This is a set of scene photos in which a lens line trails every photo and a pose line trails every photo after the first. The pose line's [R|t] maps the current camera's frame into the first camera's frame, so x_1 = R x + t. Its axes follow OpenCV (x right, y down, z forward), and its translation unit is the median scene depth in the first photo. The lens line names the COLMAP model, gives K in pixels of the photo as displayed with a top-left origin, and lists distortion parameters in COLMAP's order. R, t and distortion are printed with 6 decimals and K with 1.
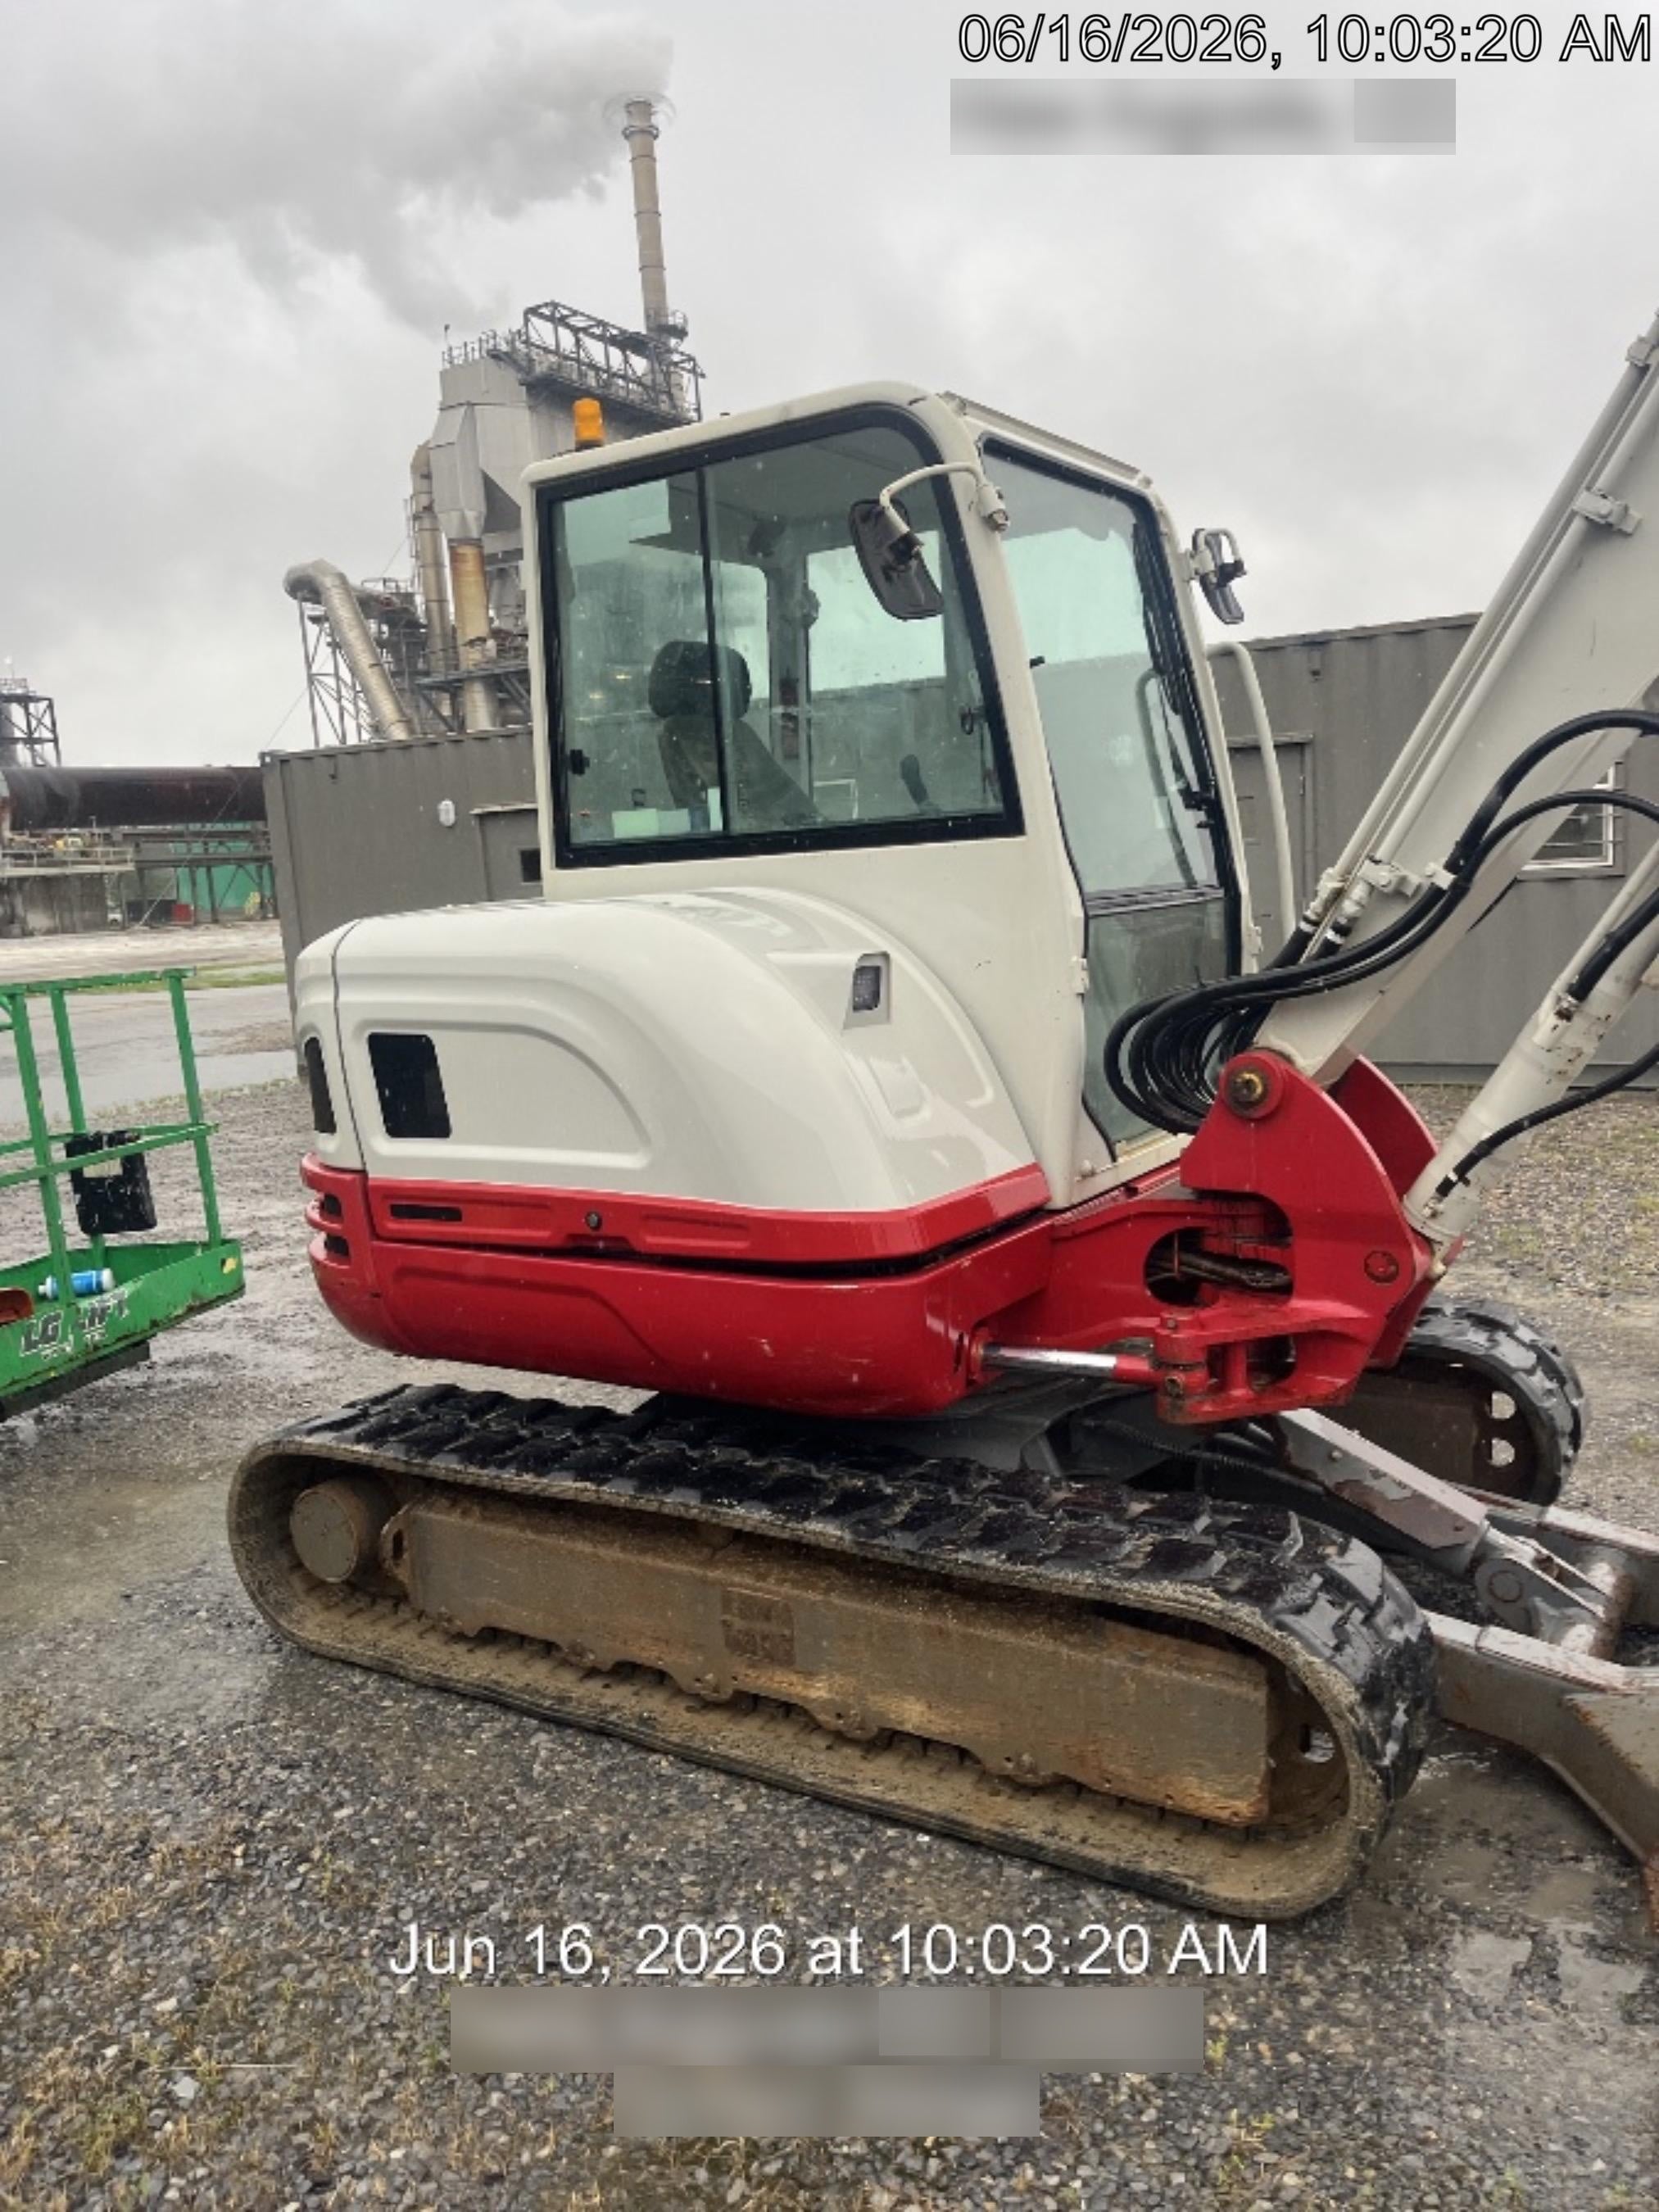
lens RADIAL K [[1628.5, 0, 837.0], [0, 1628.5, 1115.1], [0, 0, 1]] dist [0.016634, -0.007198]
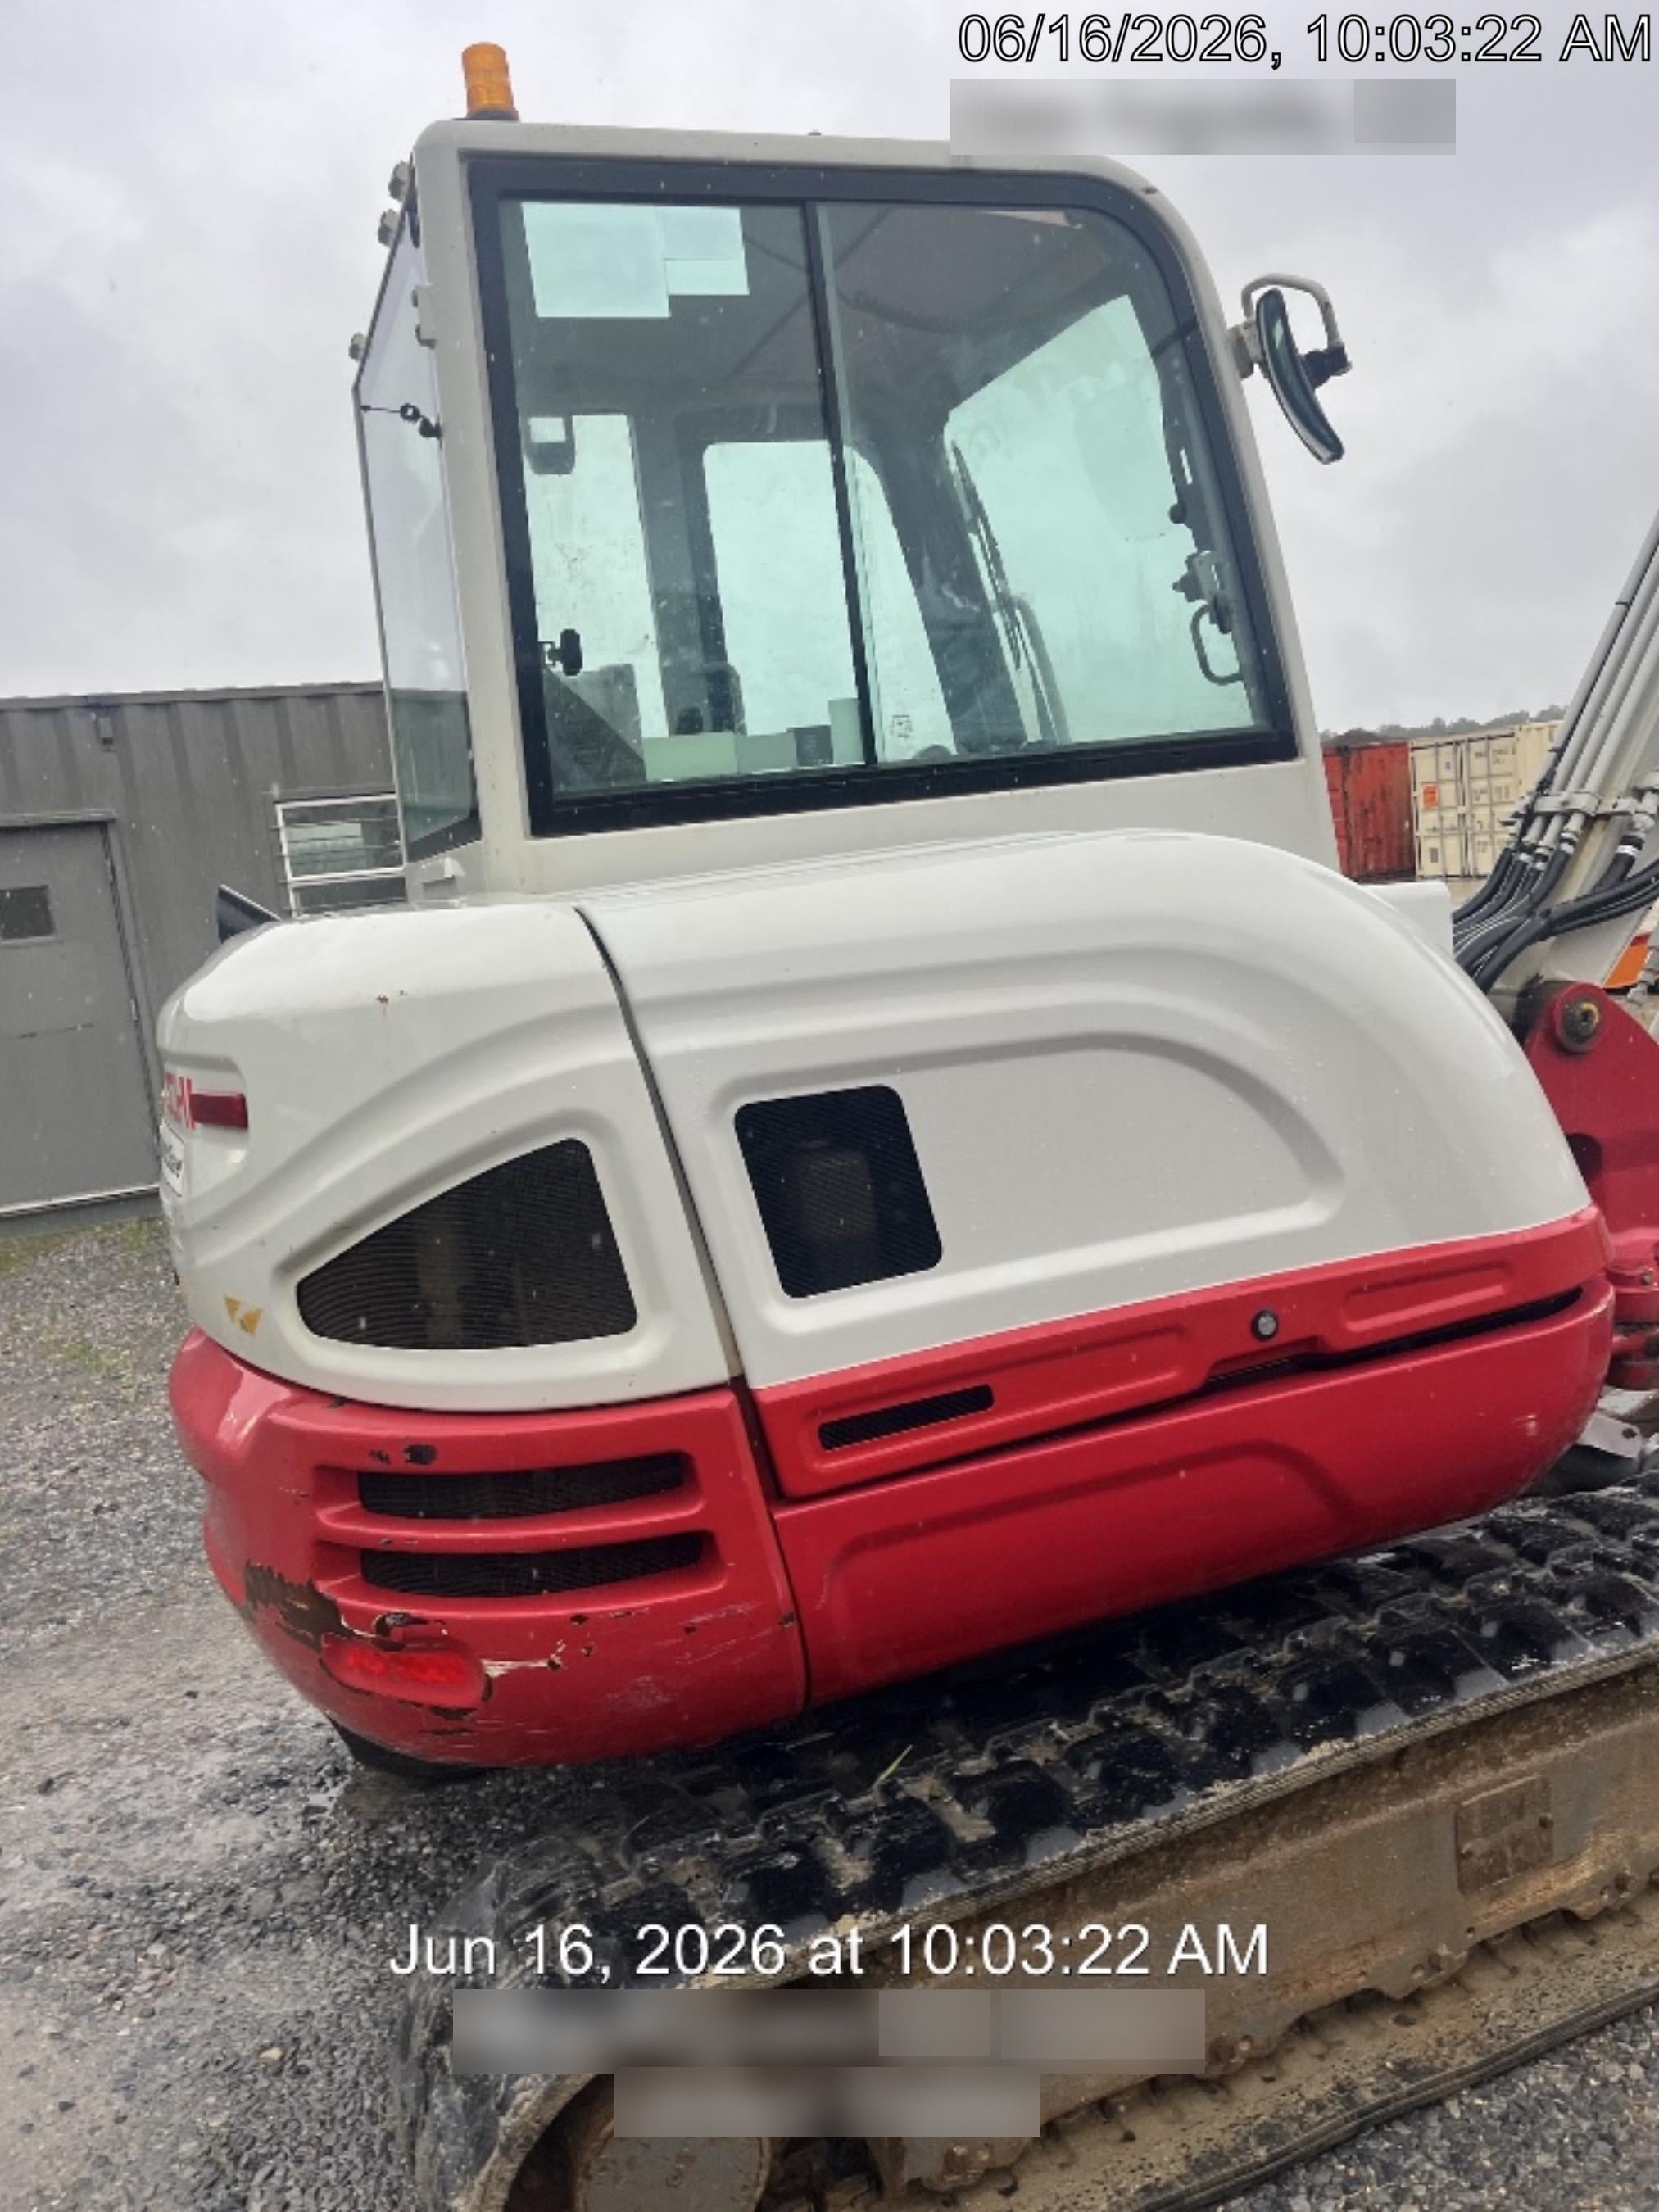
lens RADIAL K [[1627.0, 0, 829.5], [0, 1627.0, 1106.0], [0, 0, 1]] dist [0.091786, -0.094536]
pose [[0.599403, -0.121487, 0.791175, -0.227196], [0.179317, 0.983674, 0.015193, -0.017817], [-0.780104, 0.132765, 0.611402, 0.224982]]
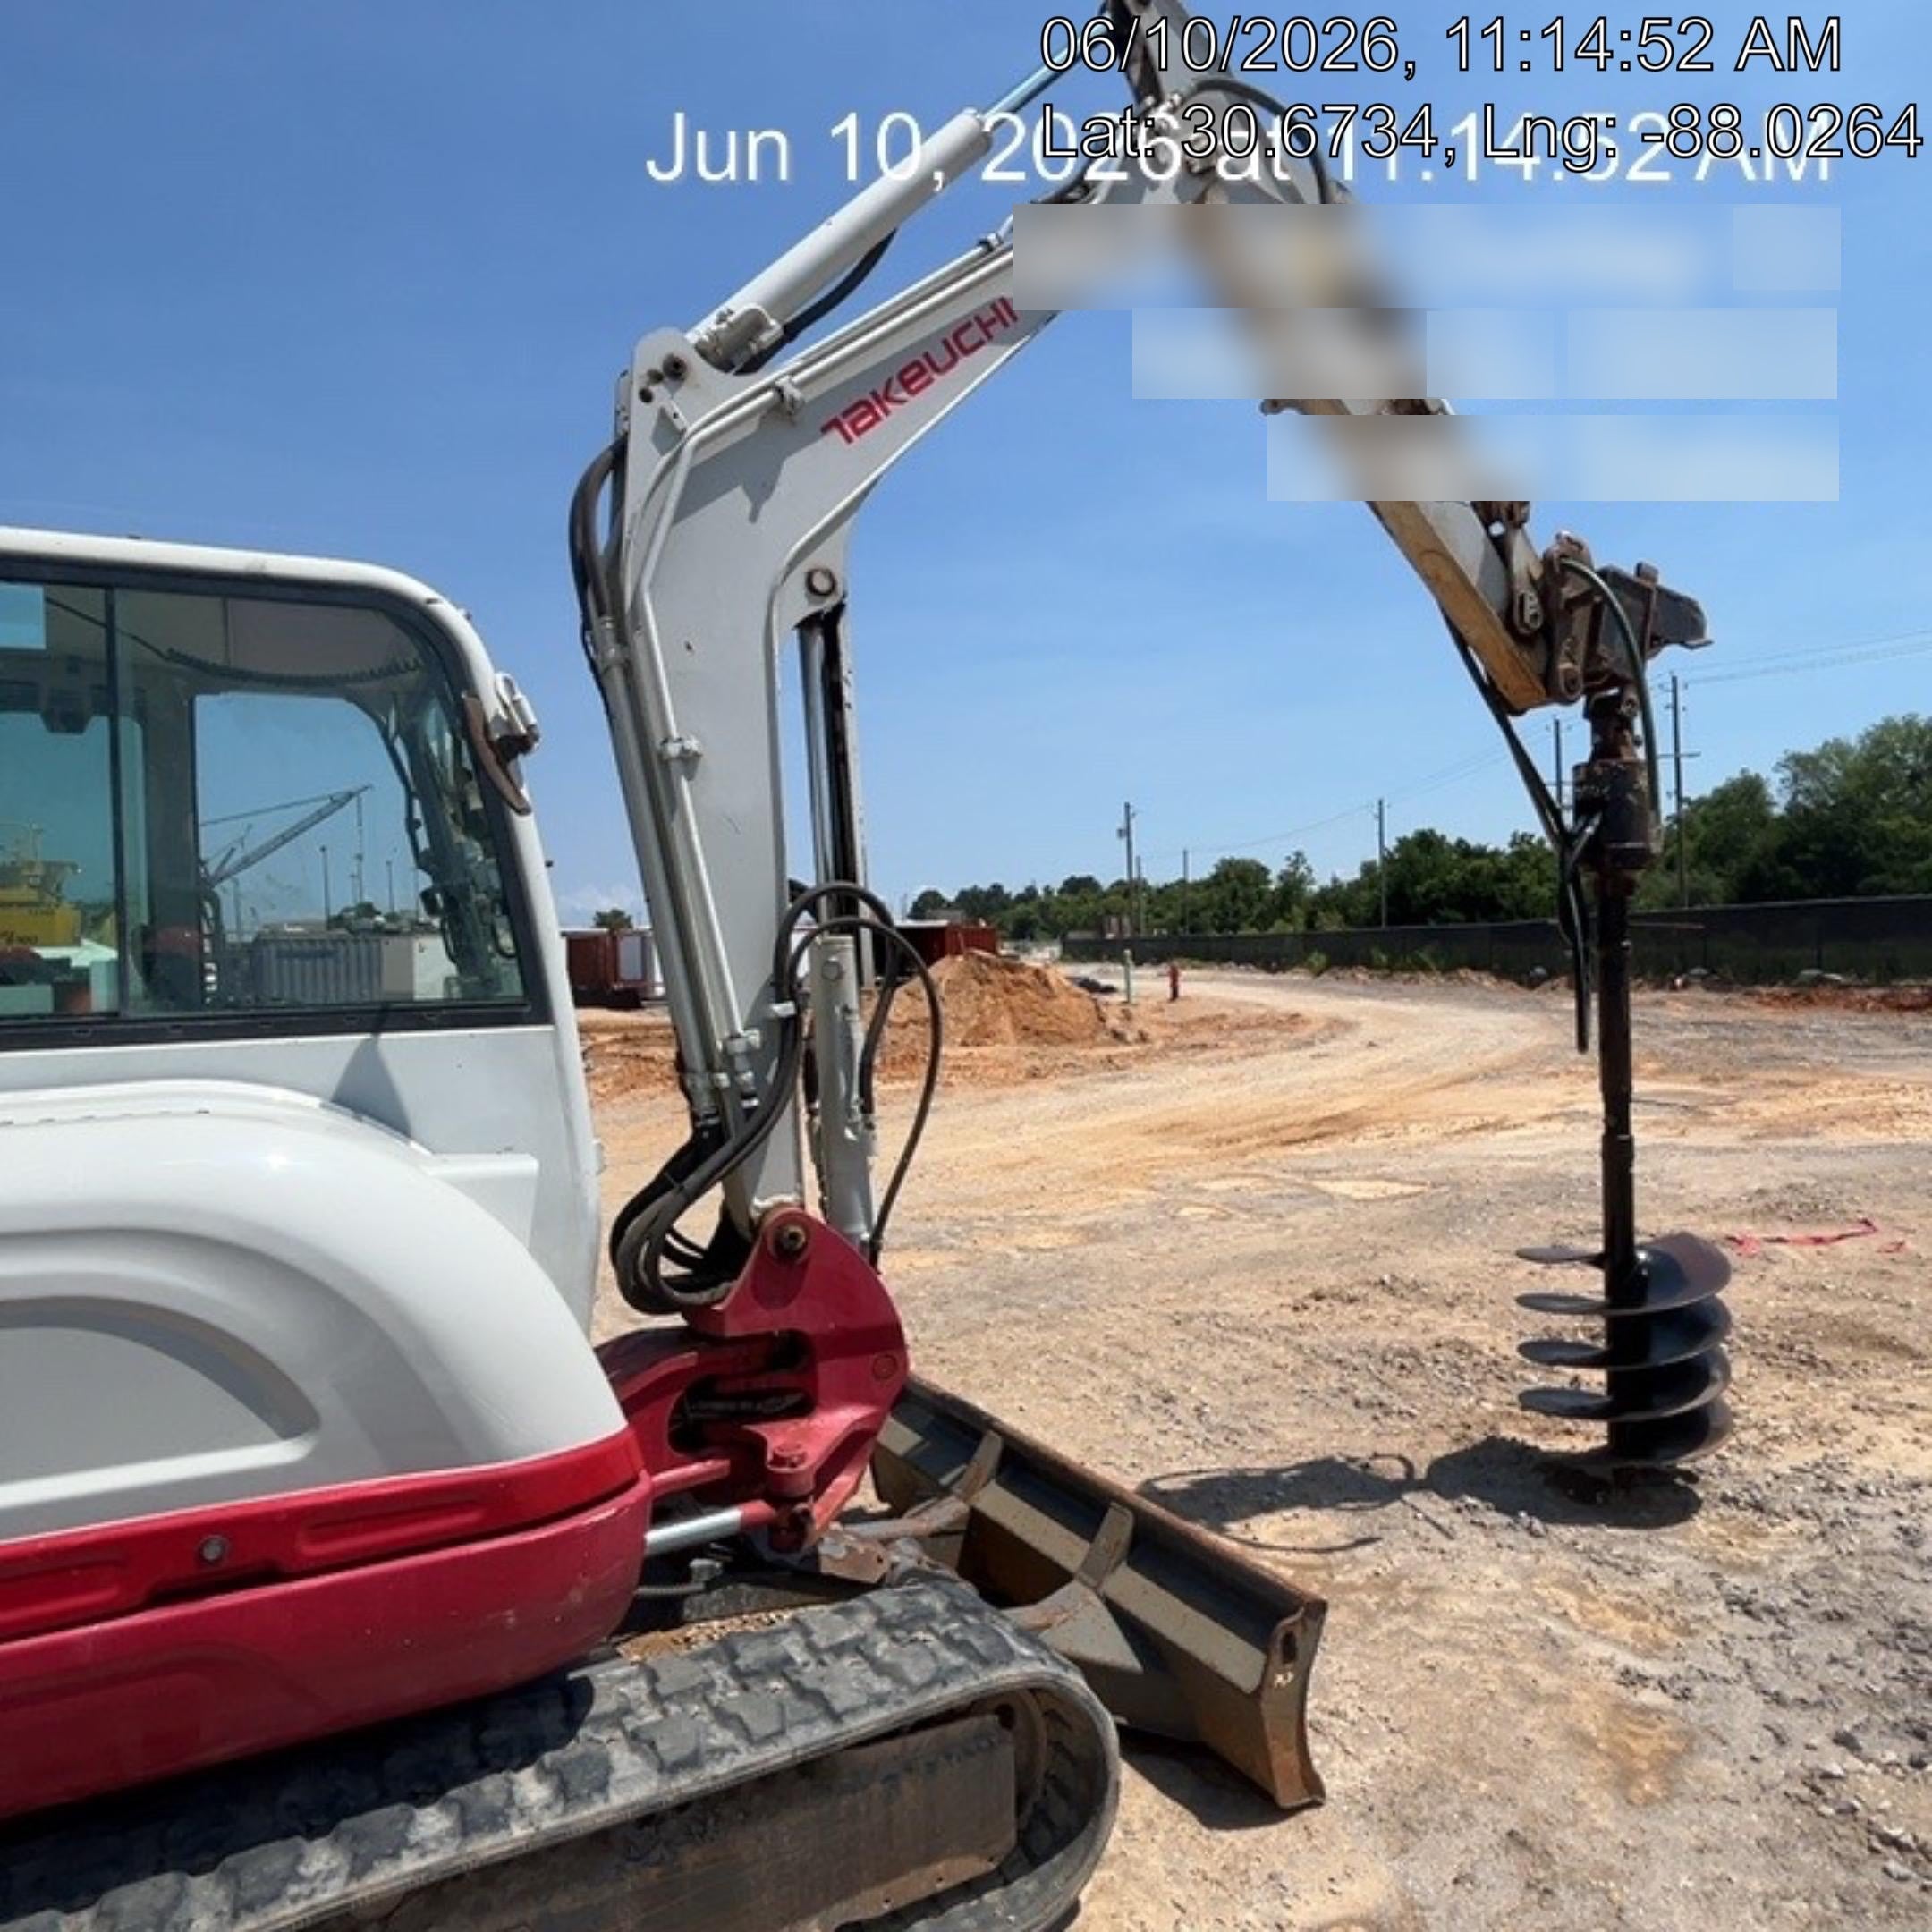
lens RADIAL K [[1327.6, 0, 966.0], [0, 1327.6, 966.0], [0, 0, 1]] dist [0.073643, -0.067776]
pose [[0.515207, 0.035944, 0.856312, -0.156009], [0.114932, 0.987198, -0.110589, -0.027236], [-0.849325, 0.155394, 0.504480, 0.107736]]
